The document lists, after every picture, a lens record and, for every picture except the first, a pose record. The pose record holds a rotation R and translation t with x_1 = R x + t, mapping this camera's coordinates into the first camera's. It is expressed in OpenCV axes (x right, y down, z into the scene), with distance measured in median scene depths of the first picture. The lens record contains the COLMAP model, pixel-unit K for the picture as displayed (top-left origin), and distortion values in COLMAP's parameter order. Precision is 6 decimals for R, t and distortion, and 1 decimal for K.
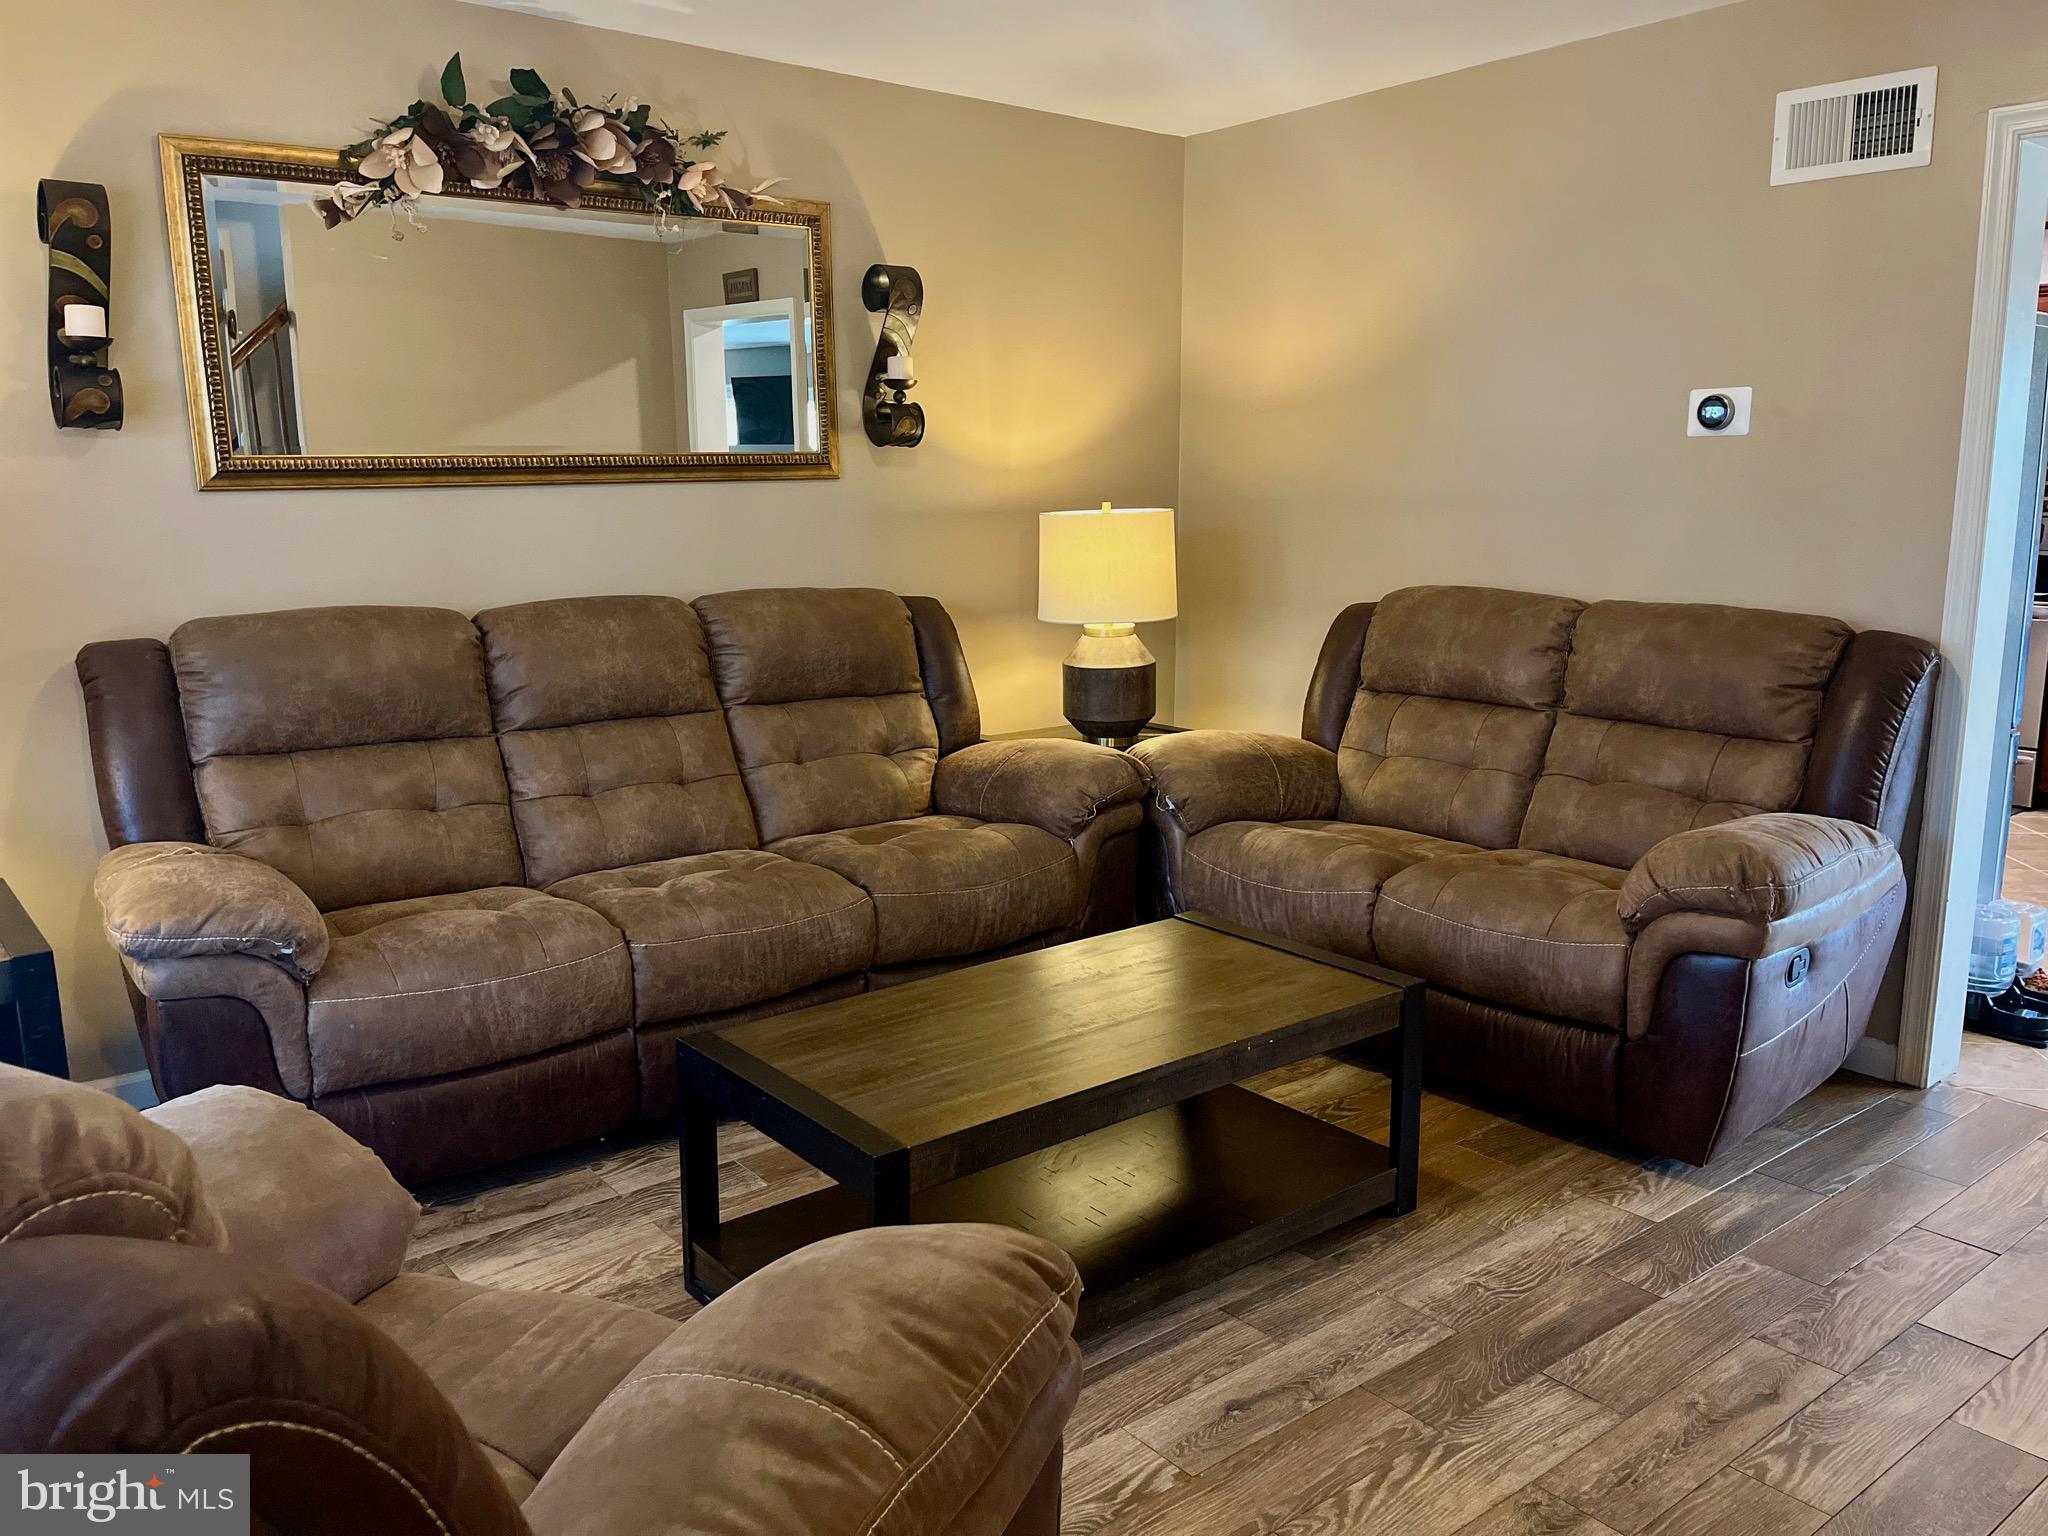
lens RADIAL K [[1538.1, 0, 1024.0], [0, 1538.1, 768.0], [0, 0, 1]] dist [0.074554, -0.108309]
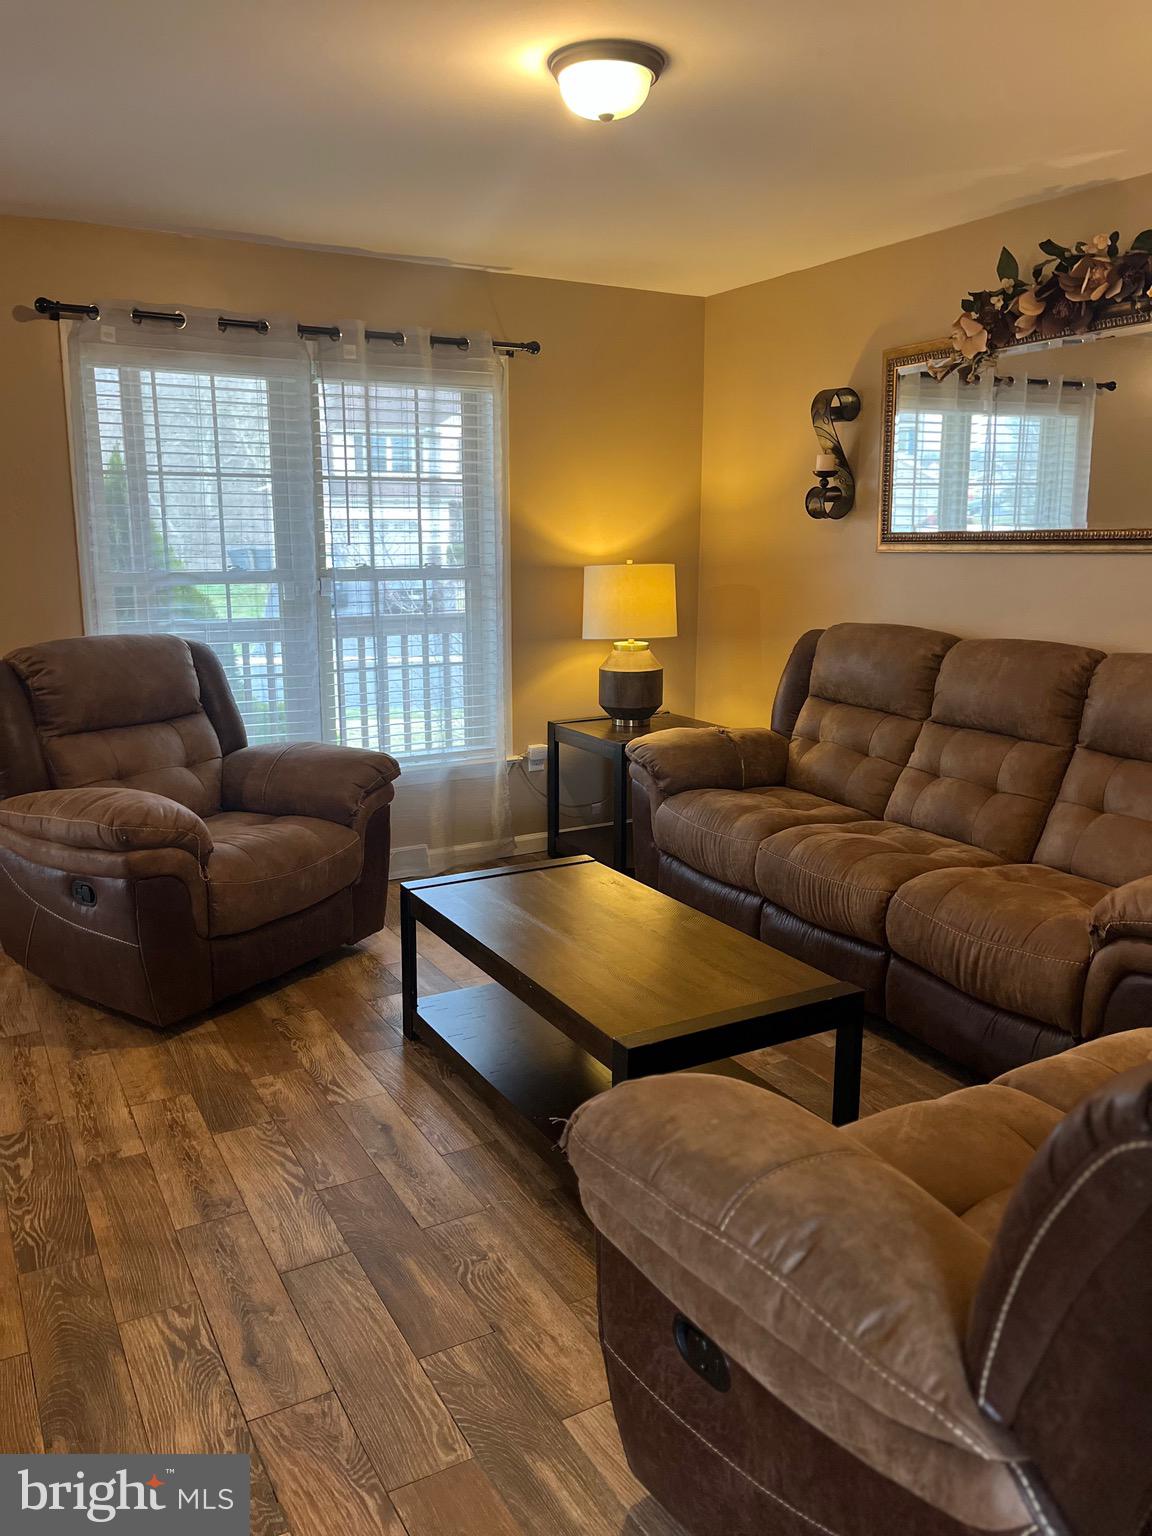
lens RADIAL K [[1159.8, 0, 574.1], [0, 1159.8, 762.5], [0, 0, 1]] dist [0.050322, -0.061311]
pose [[-0.154135, 0.198972, -0.967808, 1.131339], [-0.185660, 0.956233, 0.226161, -0.249164], [0.970450, 0.214542, -0.110448, 1.164162]]
